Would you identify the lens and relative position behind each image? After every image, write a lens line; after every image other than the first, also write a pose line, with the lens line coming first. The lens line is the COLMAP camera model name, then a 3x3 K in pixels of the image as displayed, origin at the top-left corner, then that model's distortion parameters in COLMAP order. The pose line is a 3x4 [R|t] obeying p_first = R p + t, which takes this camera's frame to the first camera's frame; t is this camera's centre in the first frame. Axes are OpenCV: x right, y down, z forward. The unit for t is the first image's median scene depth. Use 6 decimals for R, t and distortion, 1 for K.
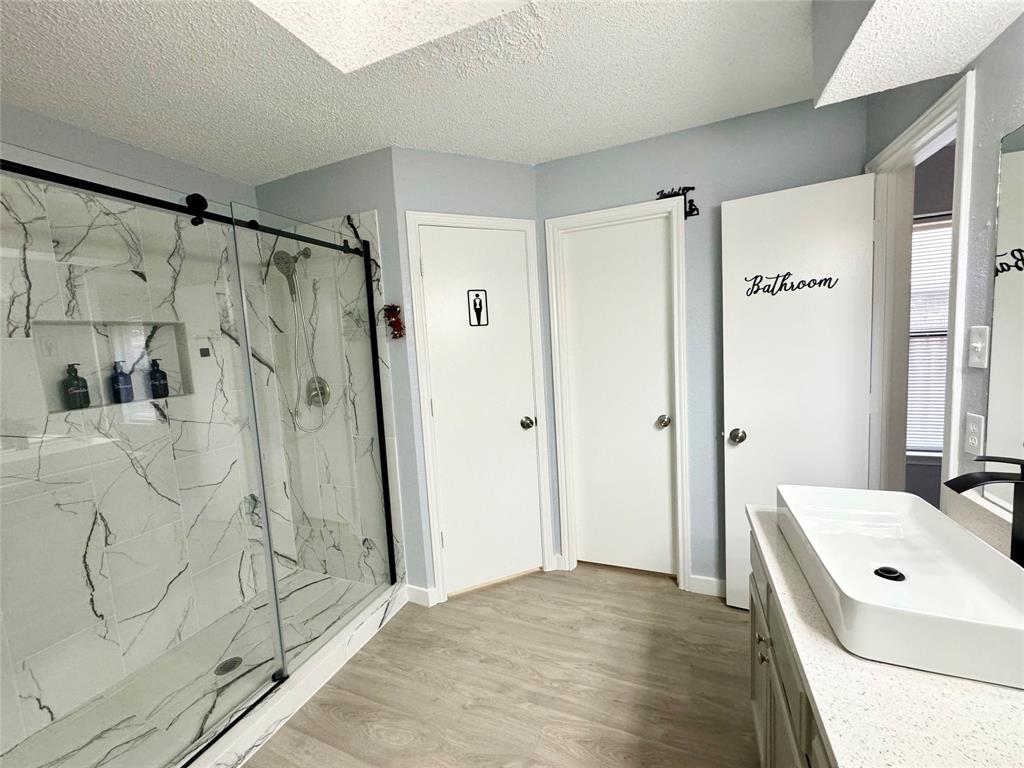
lens RADIAL K [[408.4, 0, 505.2], [0, 408.4, 382.1], [0, 0, 1]] dist [0.001008, -0.000656]
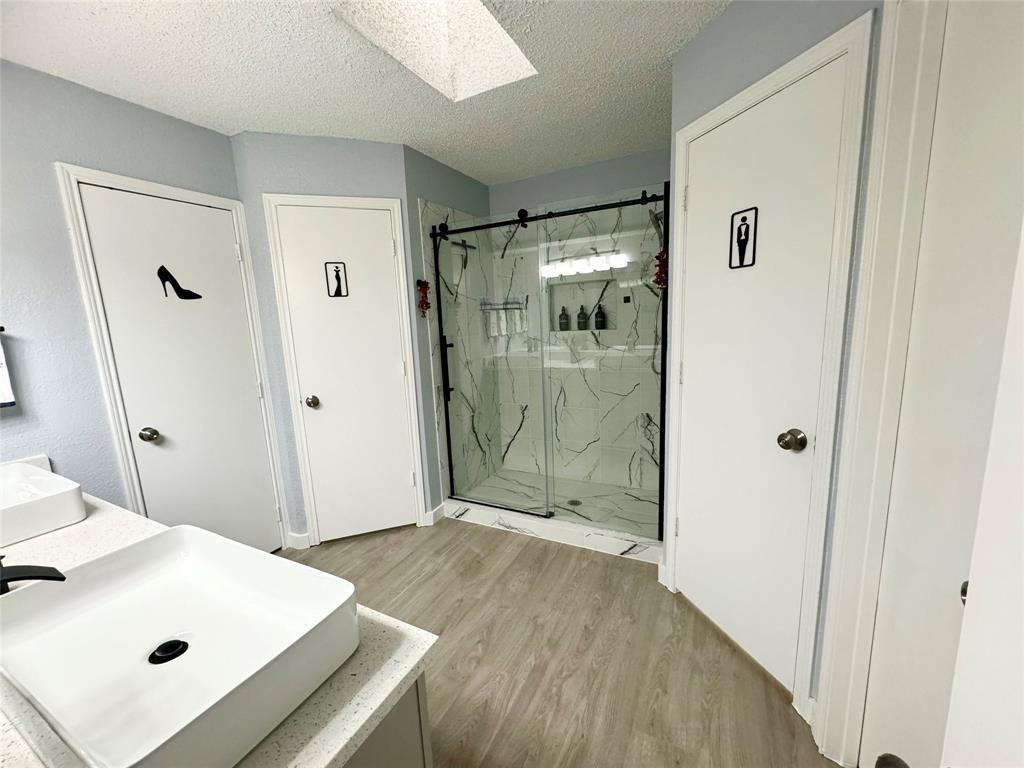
lens RADIAL K [[408.4, 0, 518.3], [0, 408.4, 379.9], [0, 0, 1]] dist [0.001008, -0.000656]
pose [[-0.070454, 0.216451, -0.973748, 0.776299], [-0.048452, 0.974279, 0.220074, -0.108055], [0.996338, 0.062685, -0.058155, 0.842807]]
